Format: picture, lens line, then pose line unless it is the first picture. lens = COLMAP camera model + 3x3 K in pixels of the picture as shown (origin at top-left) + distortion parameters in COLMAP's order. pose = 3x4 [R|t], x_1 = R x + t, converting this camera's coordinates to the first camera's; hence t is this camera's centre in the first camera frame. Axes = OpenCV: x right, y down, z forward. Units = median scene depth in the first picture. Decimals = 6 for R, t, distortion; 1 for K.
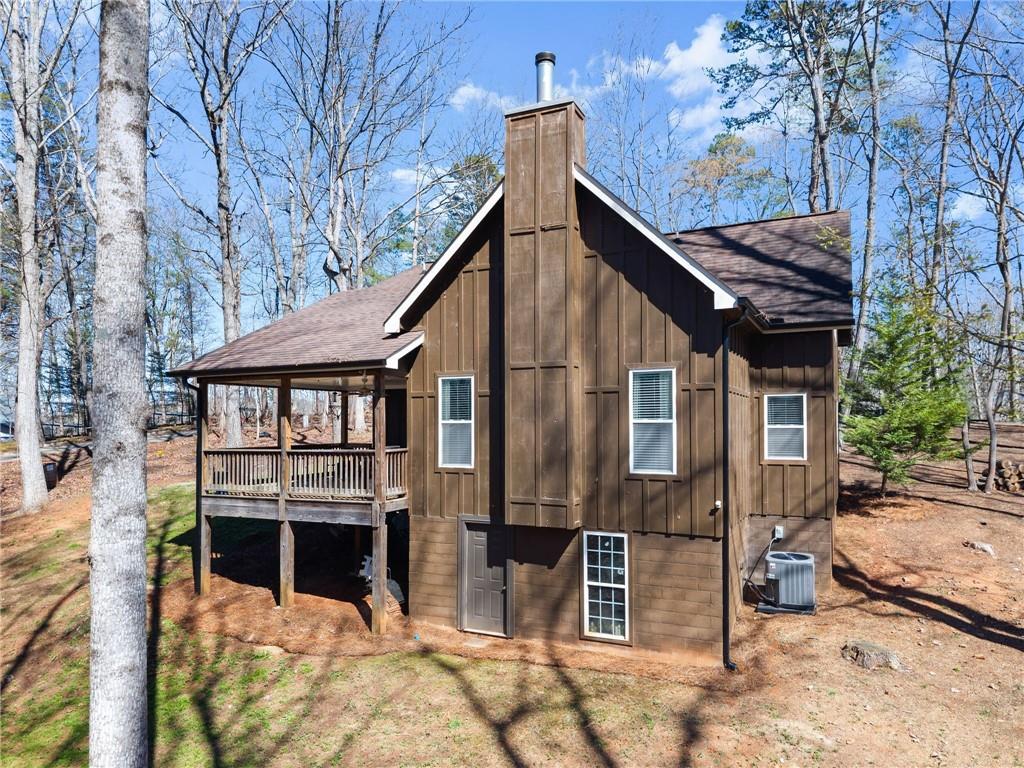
lens RADIAL K [[731.3, 0, 521.1], [0, 731.3, 390.0], [0, 0, 1]] dist [0.028838, -0.014908]
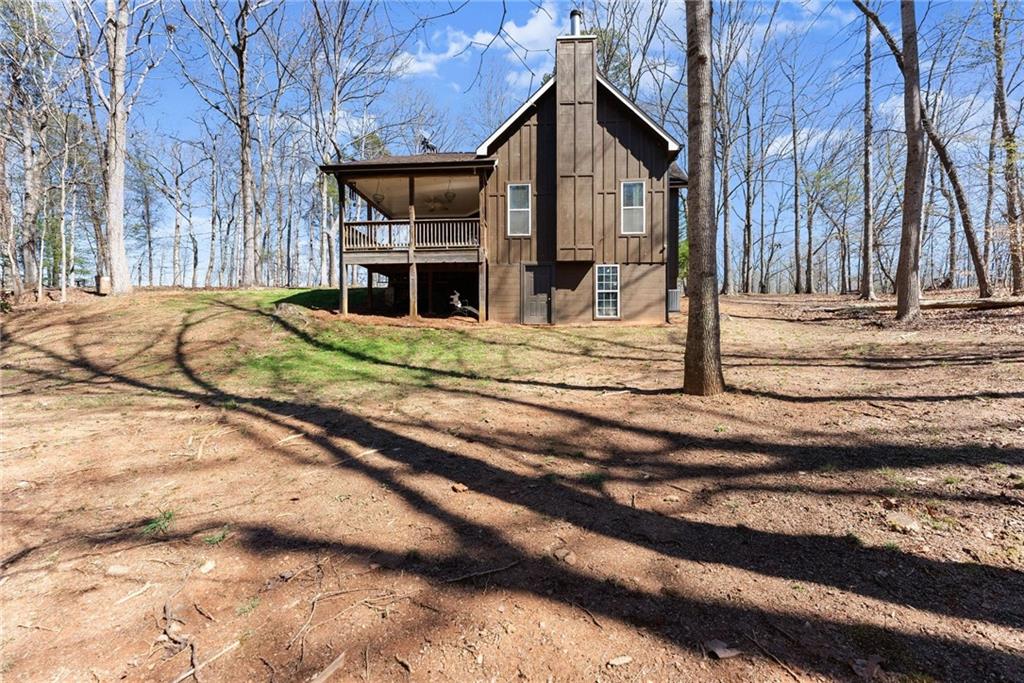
lens RADIAL K [[441.7, 0, 508.0], [0, 441.7, 343.1], [0, 0, 1]] dist [0.001095, 0.000265]
pose [[0.922820, 0.005457, 0.385192, -0.558337], [-0.017923, 0.999425, 0.028780, 0.357843], [-0.384814, -0.033462, 0.922387, 0.006127]]
